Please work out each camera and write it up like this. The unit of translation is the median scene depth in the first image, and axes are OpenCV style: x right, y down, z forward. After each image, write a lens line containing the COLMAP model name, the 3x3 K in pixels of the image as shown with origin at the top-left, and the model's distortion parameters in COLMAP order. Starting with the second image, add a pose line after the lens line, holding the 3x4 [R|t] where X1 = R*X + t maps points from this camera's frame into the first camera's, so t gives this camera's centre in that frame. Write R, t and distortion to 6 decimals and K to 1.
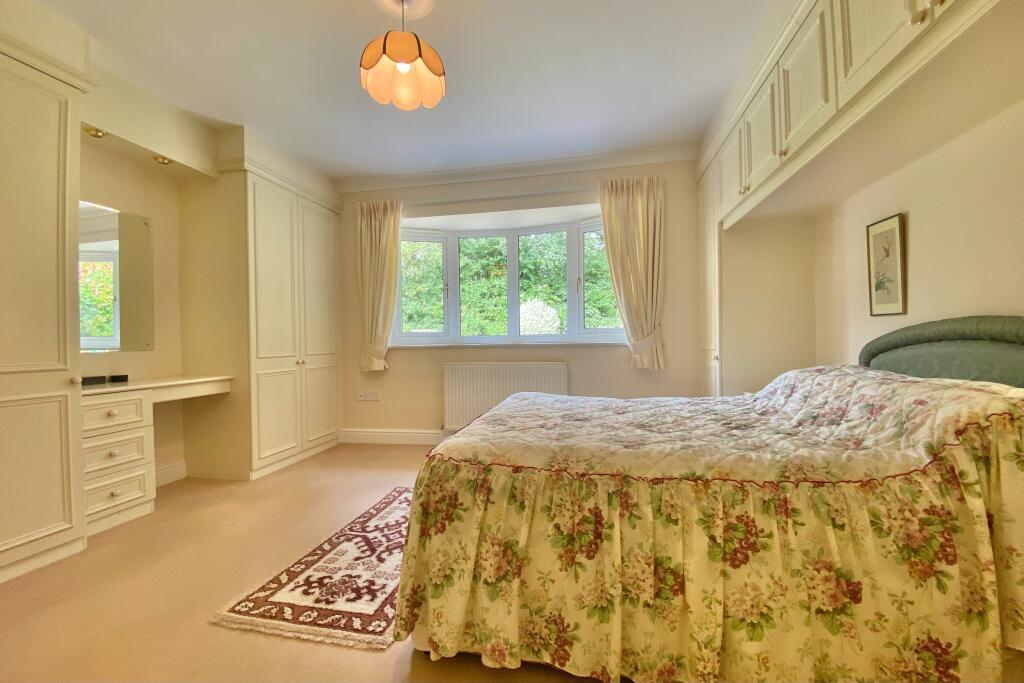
lens RADIAL K [[435.3, 0, 512.0], [0, 435.3, 341.5], [0, 0, 1]] dist [0.029175, -0.026121]
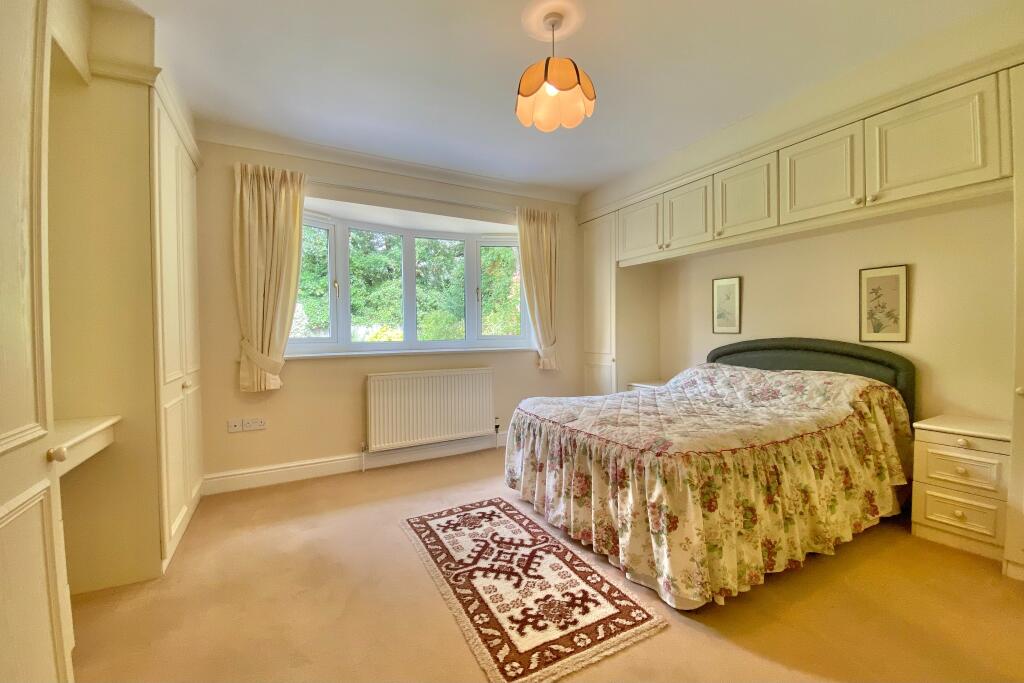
lens RADIAL K [[435.3, 0, 512.0], [0, 435.3, 341.5], [0, 0, 1]] dist [0.029175, -0.026121]
pose [[0.744574, -0.008211, 0.667489, -1.008407], [0.000199, 0.999927, 0.012078, -0.053234], [-0.667540, -0.008860, 0.744522, 0.298254]]
